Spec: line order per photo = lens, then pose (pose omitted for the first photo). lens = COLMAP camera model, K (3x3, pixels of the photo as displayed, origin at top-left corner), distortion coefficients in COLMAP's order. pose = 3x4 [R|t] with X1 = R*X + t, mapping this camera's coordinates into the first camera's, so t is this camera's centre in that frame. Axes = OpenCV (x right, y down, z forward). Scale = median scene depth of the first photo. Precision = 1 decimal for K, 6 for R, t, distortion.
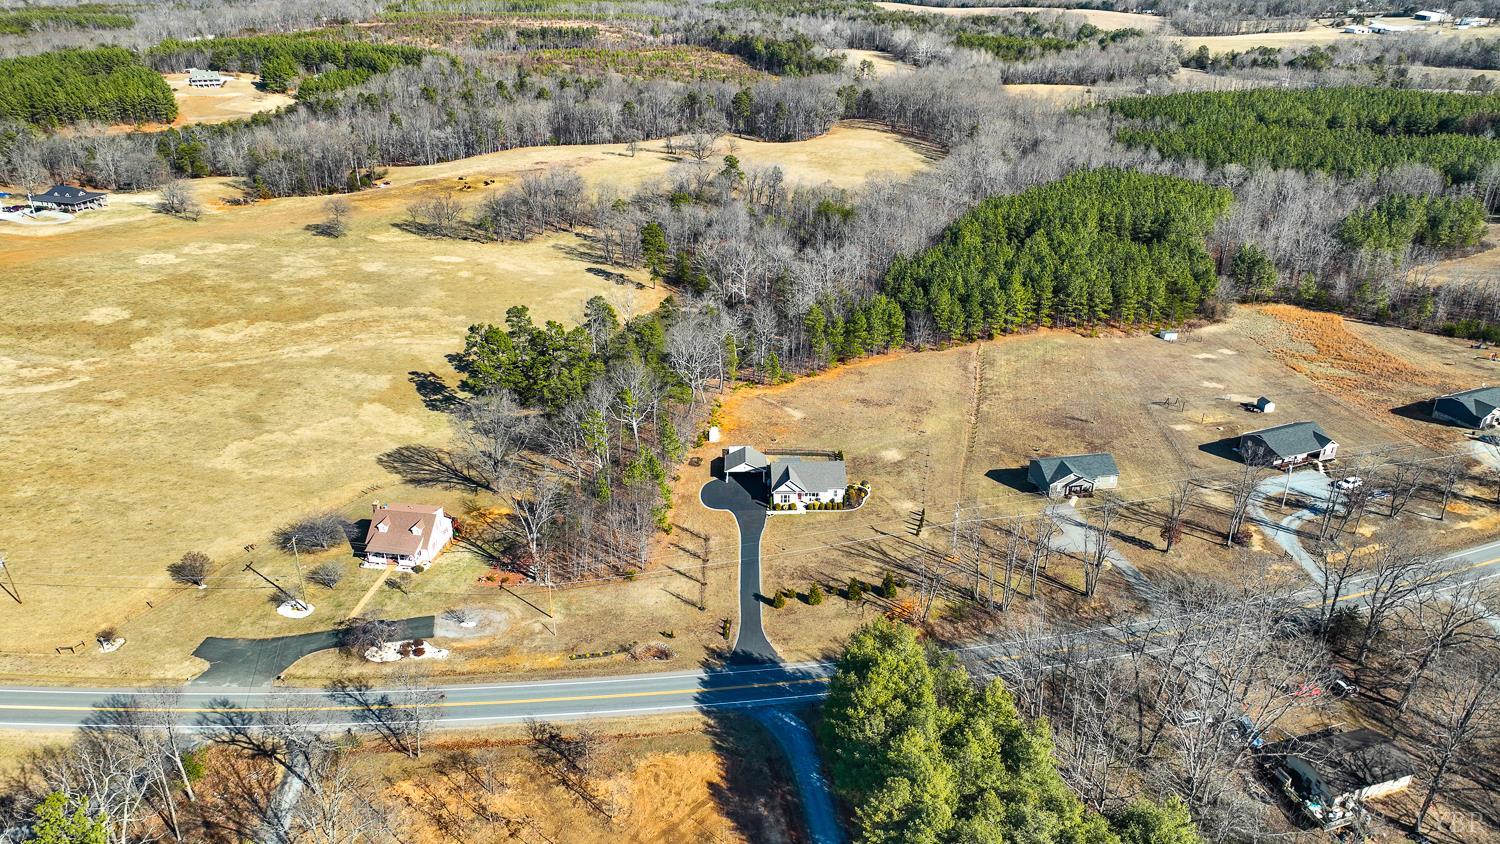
lens RADIAL K [[1055.2, 0, 746.0], [0, 1055.2, 416.4], [0, 0, 1]] dist [0.003622, 0.003435]
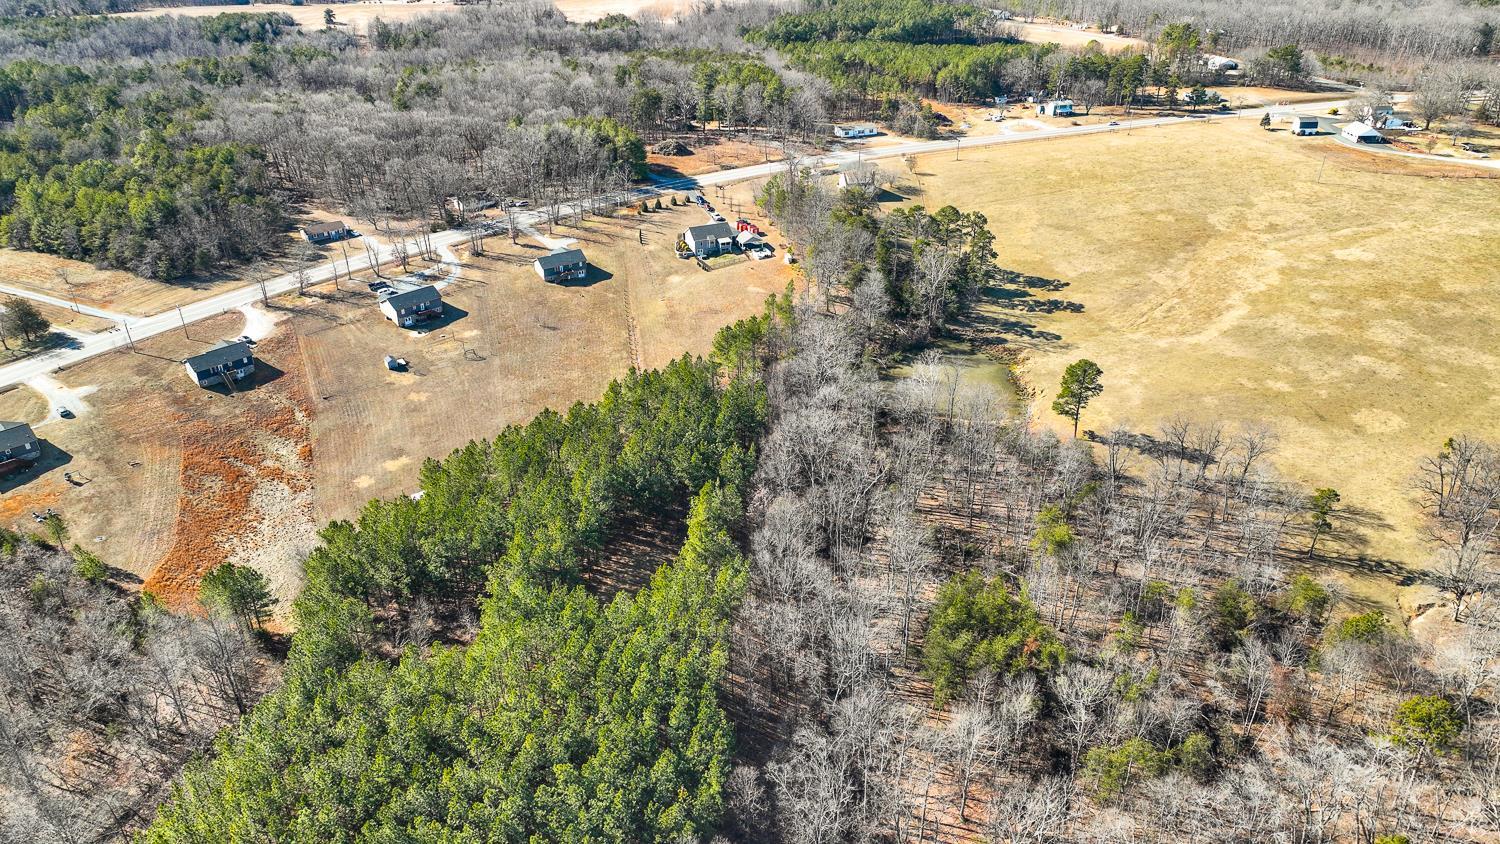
lens RADIAL K [[1055.2, 0, 746.0], [0, 1055.2, 416.4], [0, 0, 1]] dist [0.003622, 0.003435]
pose [[-0.924121, 0.193677, -0.329379, 0.648892], [-0.155900, 0.595890, 0.787788, -1.175321], [0.348850, 0.779362, -0.520480, 2.209598]]
